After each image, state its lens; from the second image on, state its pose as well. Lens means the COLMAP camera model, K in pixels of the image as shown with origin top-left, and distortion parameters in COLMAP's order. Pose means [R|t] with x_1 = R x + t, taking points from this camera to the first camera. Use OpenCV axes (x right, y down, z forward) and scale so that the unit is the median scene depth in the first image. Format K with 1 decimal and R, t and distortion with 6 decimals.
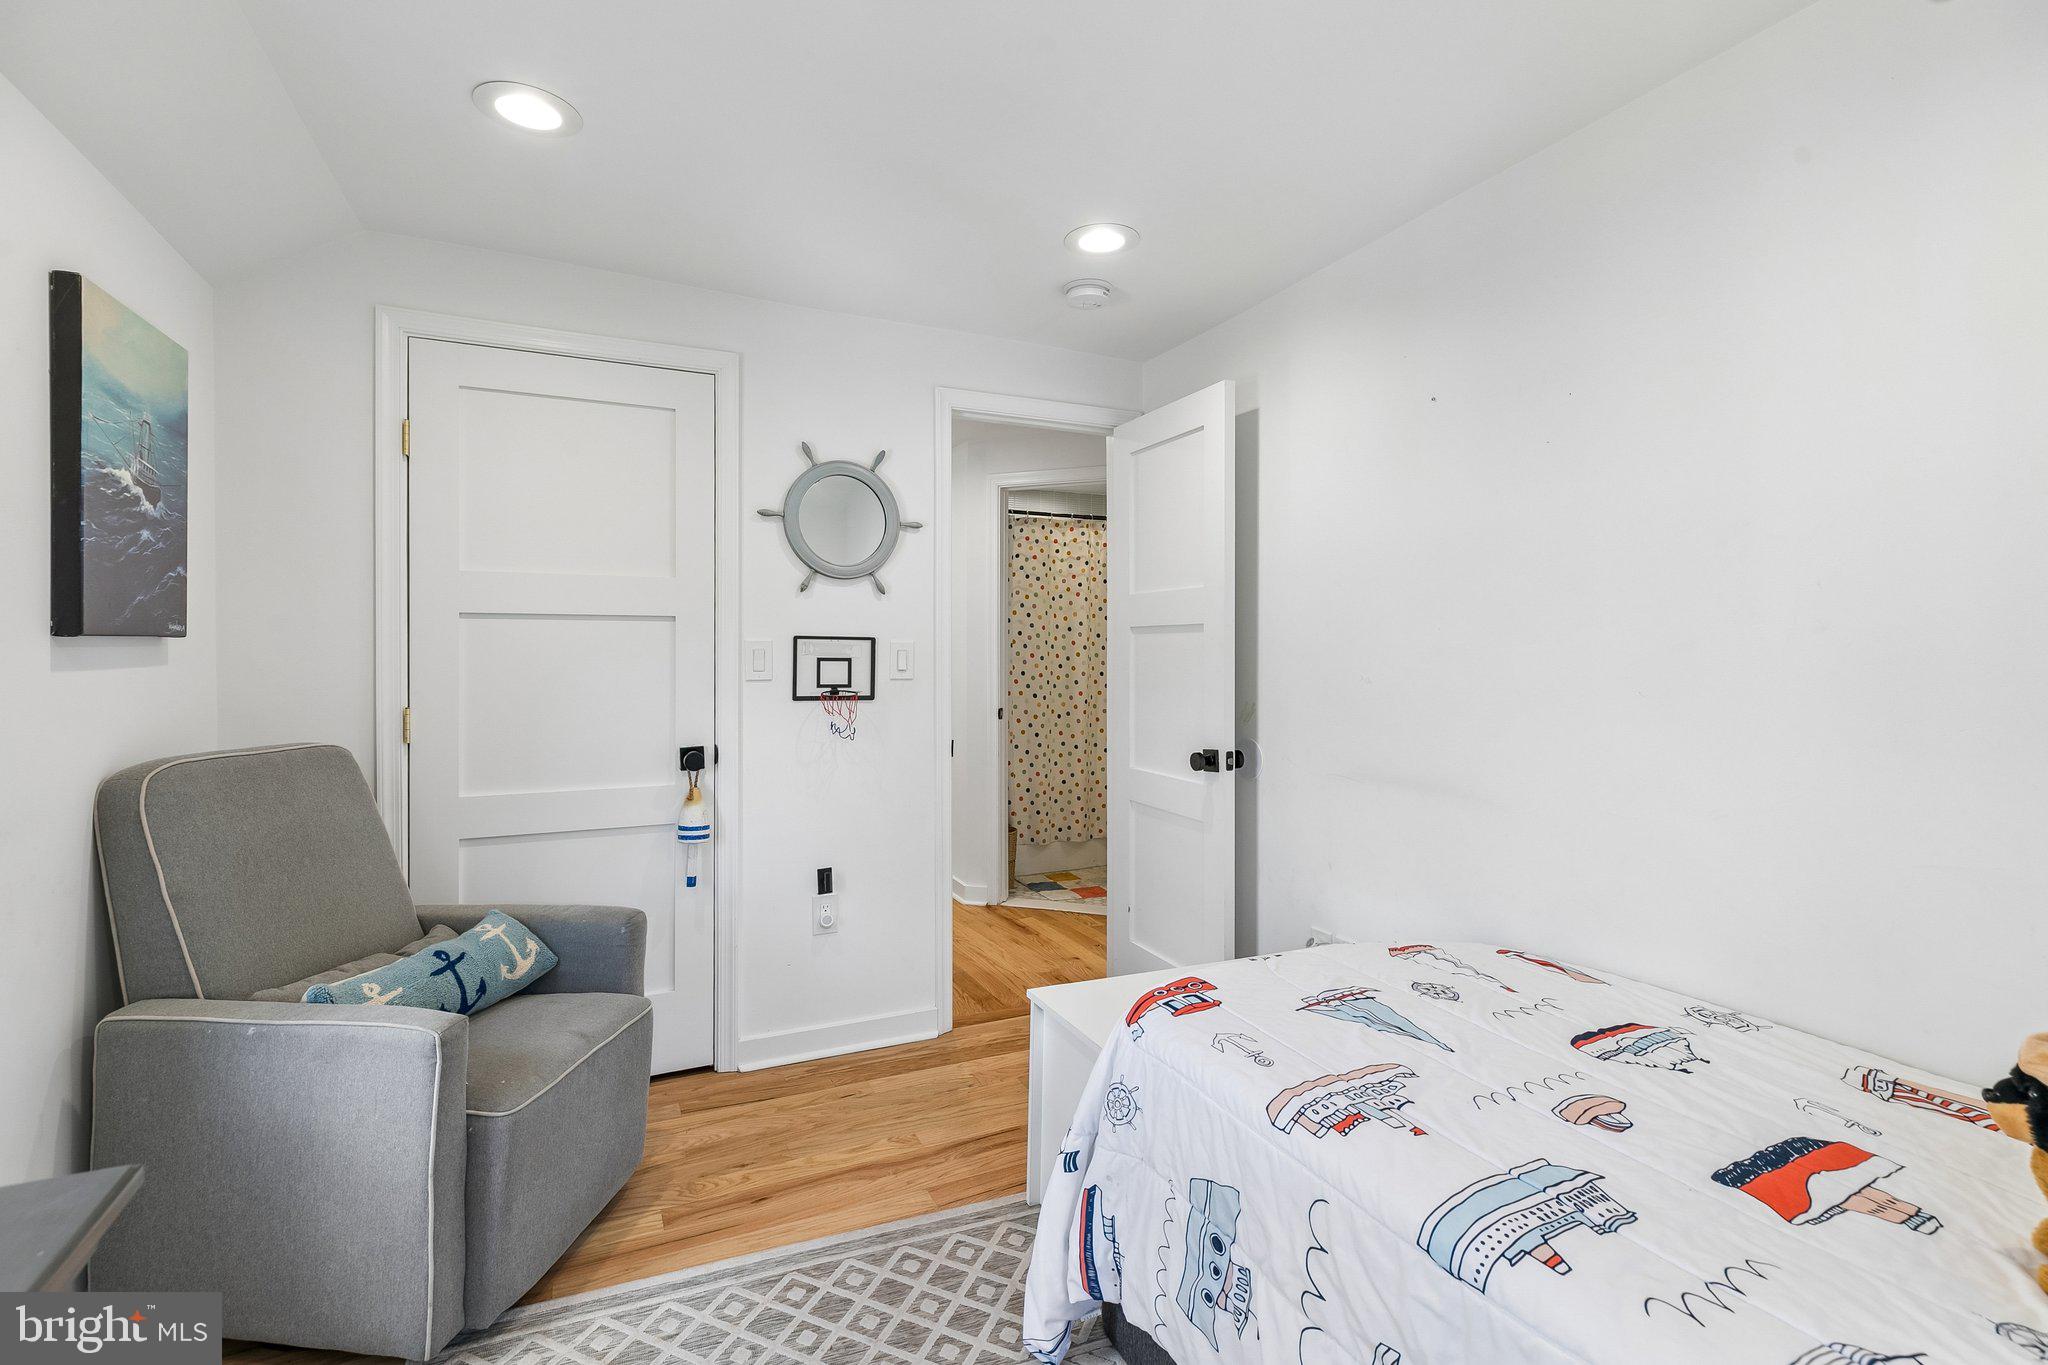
lens RADIAL K [[931.6, 0, 1004.7], [0, 931.6, 649.5], [0, 0, 1]] dist [0.006862, -0.001319]
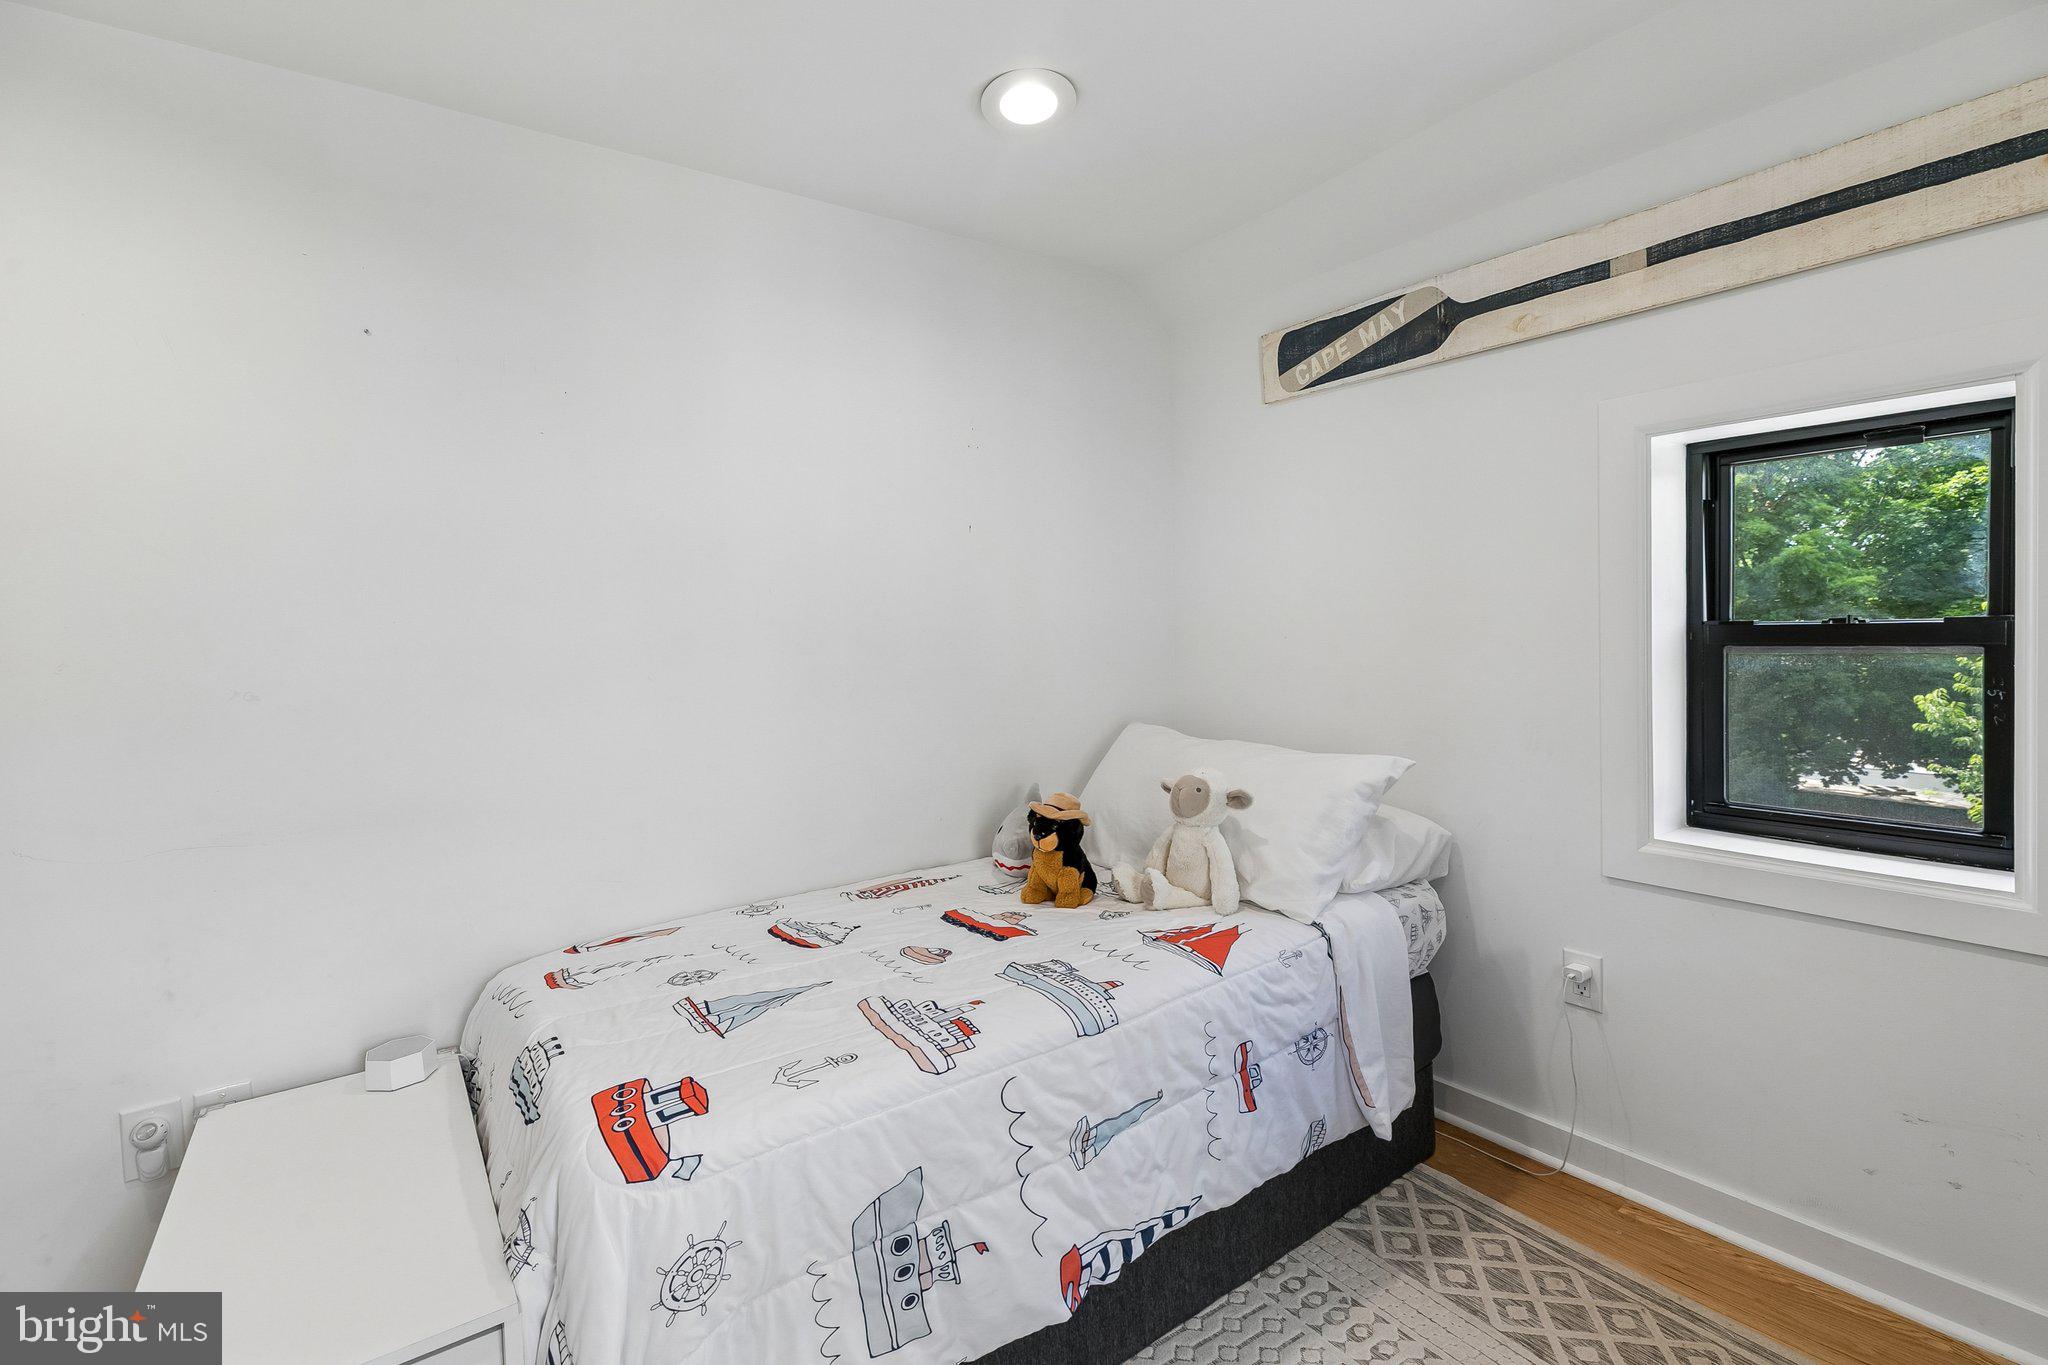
lens RADIAL K [[931.6, 0, 1021.5], [0, 931.6, 668.2], [0, 0, 1]] dist [0.006862, -0.001319]
pose [[-0.203769, -0.034535, 0.978410, -0.738469], [0.028006, 0.998763, 0.041086, 0.002802], [-0.978618, 0.035773, -0.202550, 1.073099]]
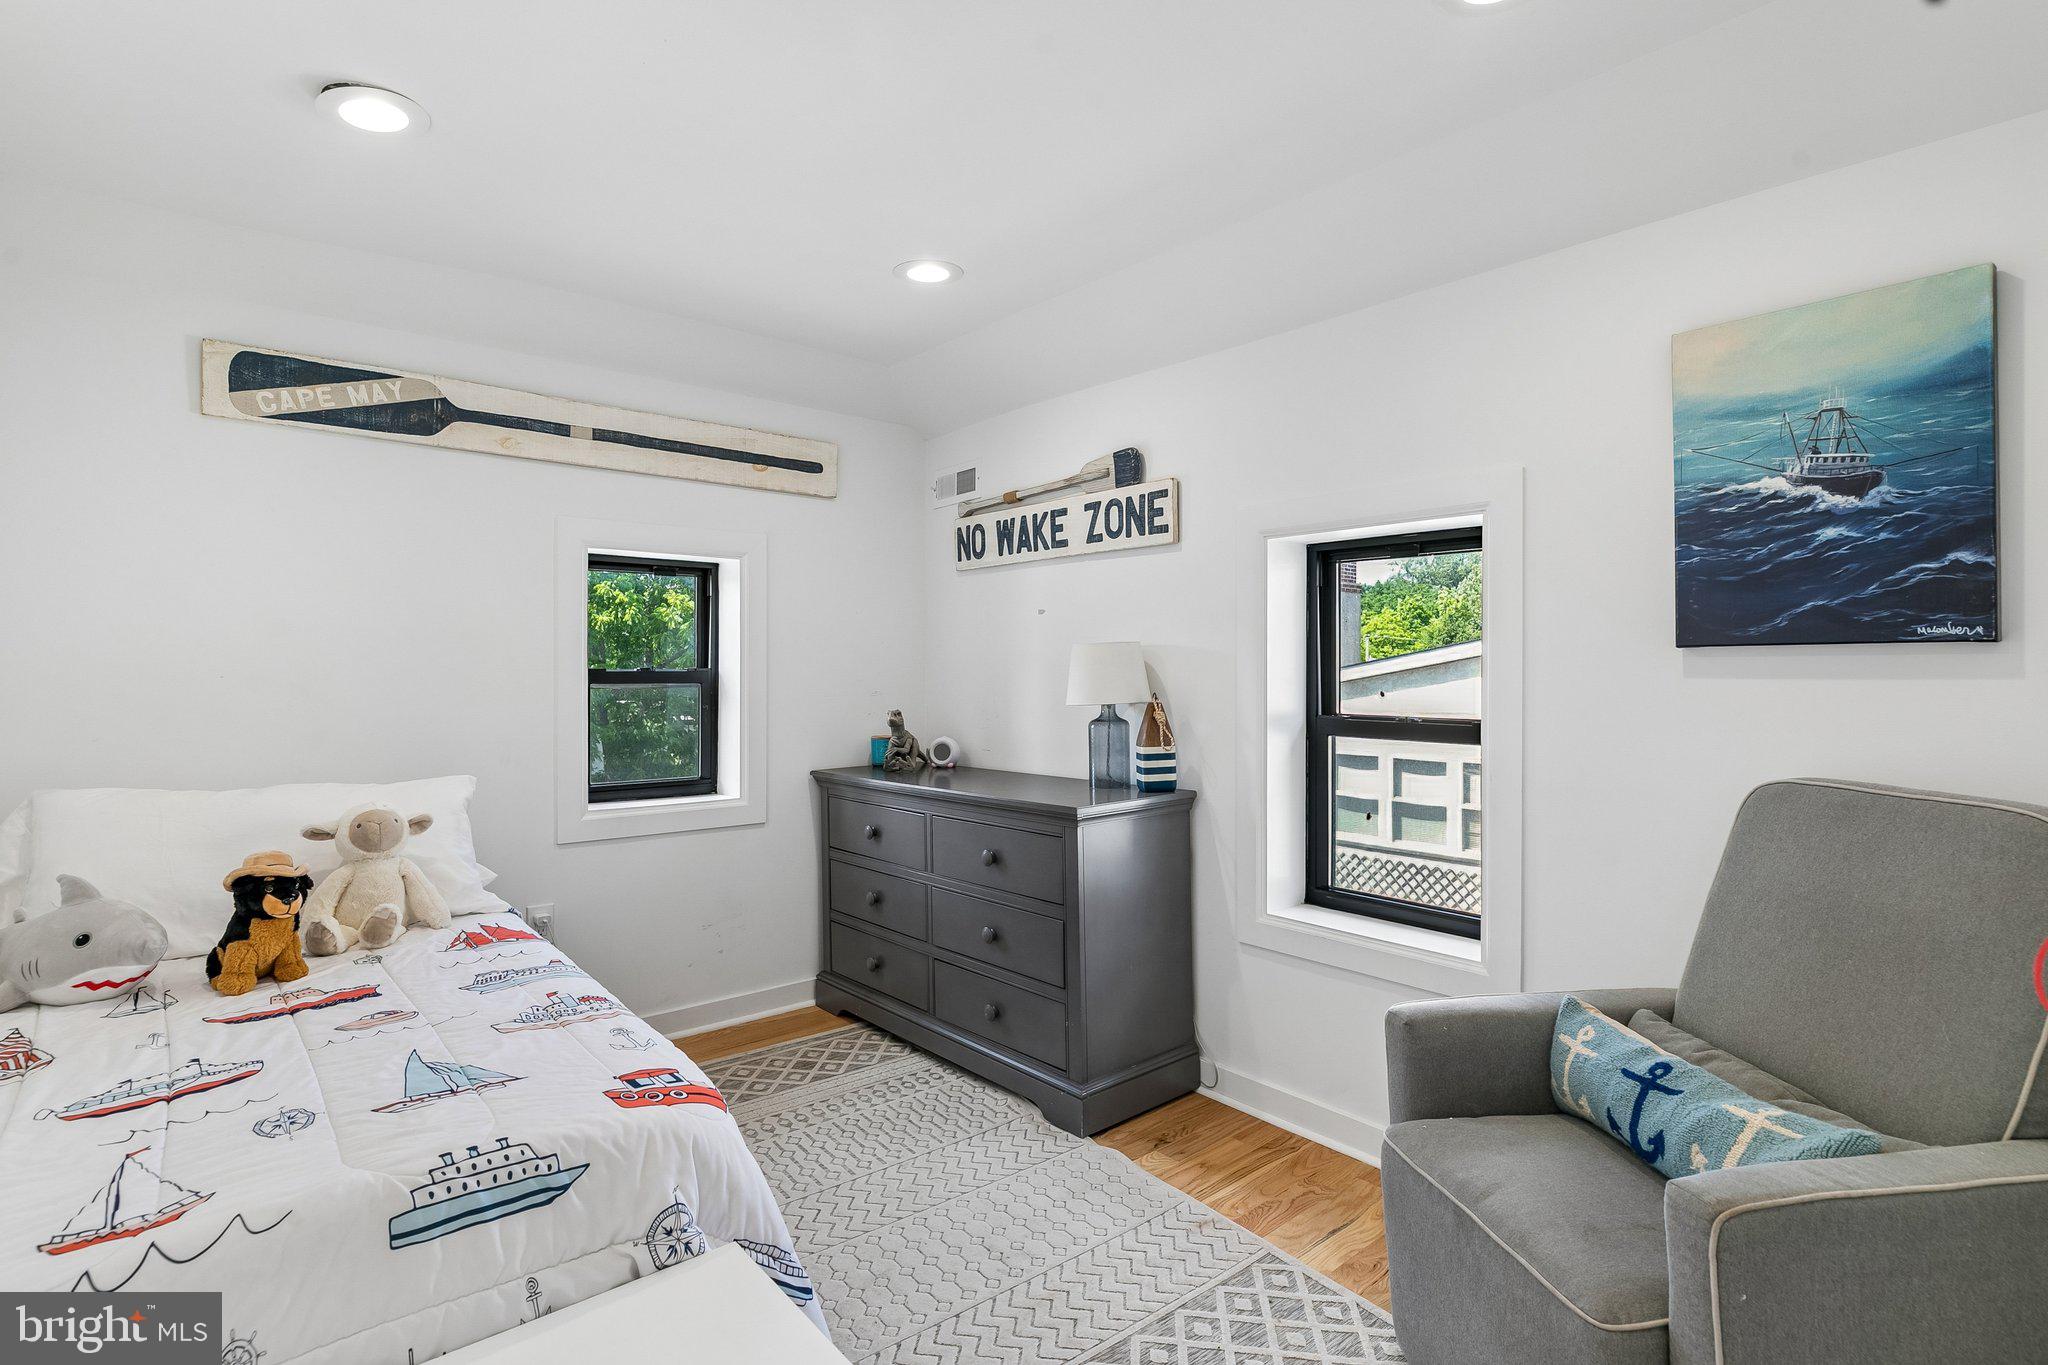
lens RADIAL K [[1011.5, 0, 1025.8], [0, 1011.5, 677.5], [0, 0, 1]] dist [-0.003780, -0.001239]
pose [[-0.961859, 0.002697, -0.273533, 0.149256], [-0.001198, 0.999900, 0.014071, 0.007194], [0.273544, 0.013862, -0.961760, 2.428182]]
